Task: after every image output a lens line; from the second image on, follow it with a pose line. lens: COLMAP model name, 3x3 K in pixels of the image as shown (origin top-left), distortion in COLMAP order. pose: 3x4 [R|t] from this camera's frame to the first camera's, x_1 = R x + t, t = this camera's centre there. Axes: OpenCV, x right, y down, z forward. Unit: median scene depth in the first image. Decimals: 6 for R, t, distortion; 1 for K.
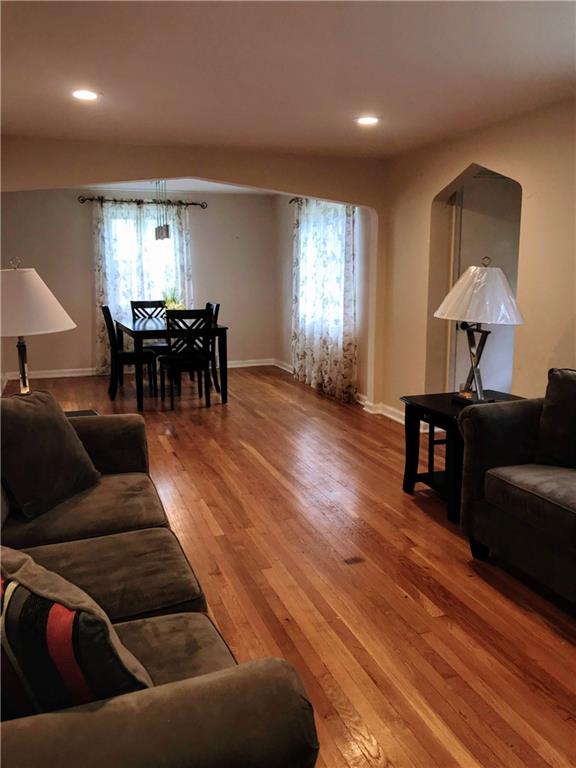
lens RADIAL K [[626.1, 0, 287.2], [0, 626.1, 386.7], [0, 0, 1]] dist [-0.002814, 0.009726]
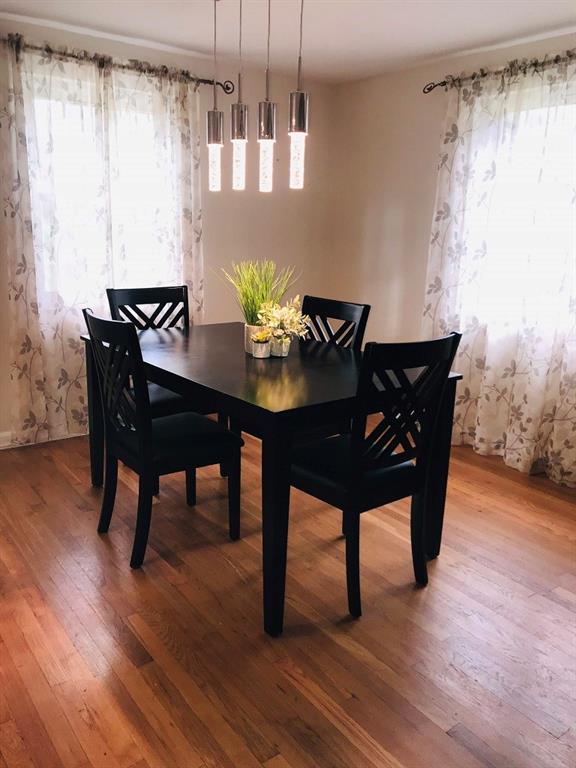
lens RADIAL K [[626.1, 0, 289.9], [0, 626.1, 378.7], [0, 0, 1]] dist [-0.002814, 0.009726]
pose [[0.959859, -0.038607, 0.277812, -0.243141], [0.022708, 0.997927, 0.060224, -0.094891], [-0.279561, -0.051499, 0.958746, 0.529772]]
